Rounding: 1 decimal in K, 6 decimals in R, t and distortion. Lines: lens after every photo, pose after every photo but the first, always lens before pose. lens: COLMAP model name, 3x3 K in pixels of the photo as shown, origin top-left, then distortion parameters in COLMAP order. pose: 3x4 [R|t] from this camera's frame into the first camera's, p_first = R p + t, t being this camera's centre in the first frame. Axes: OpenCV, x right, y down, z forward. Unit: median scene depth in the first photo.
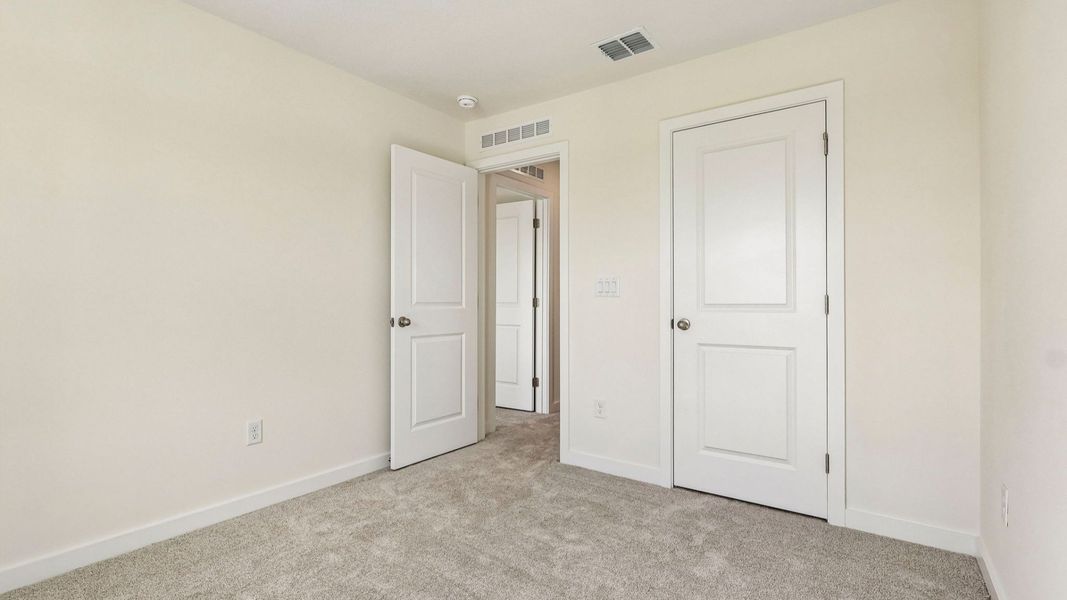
lens RADIAL K [[492.4, 0, 533.5], [0, 492.4, 300.0], [0, 0, 1]] dist [-0.000148, -0.000075]
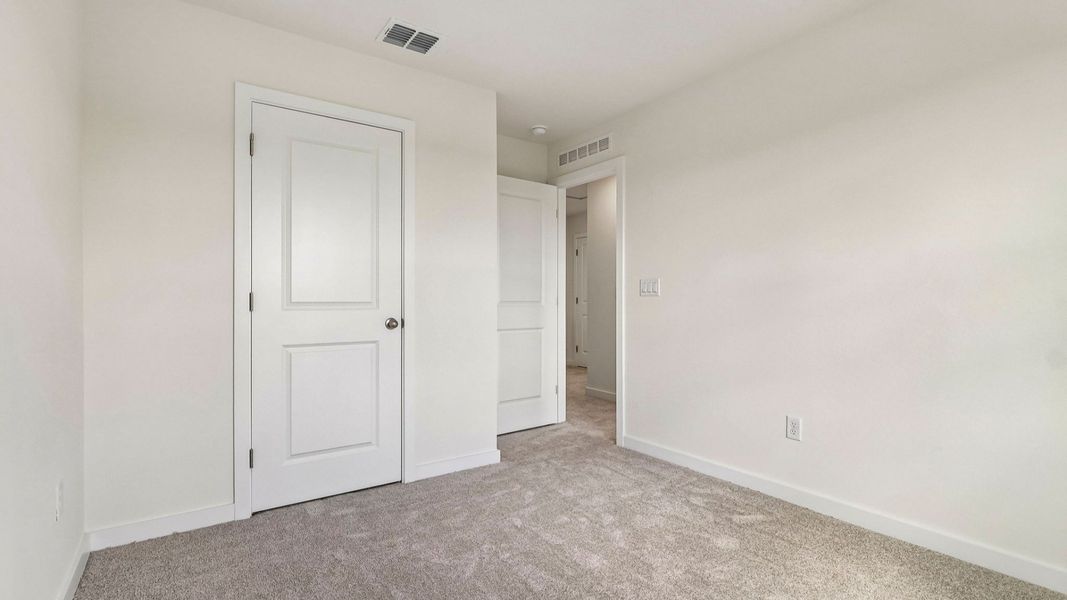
lens RADIAL K [[499.4, 0, 535.1], [0, 499.4, 302.9], [0, 0, 1]] dist [0.001704, 0.000030]
pose [[0.303258, -0.002609, 0.952905, -0.467928], [-0.011954, 0.999907, 0.006542, -0.001915], [-0.952834, -0.013375, 0.303199, 0.317239]]
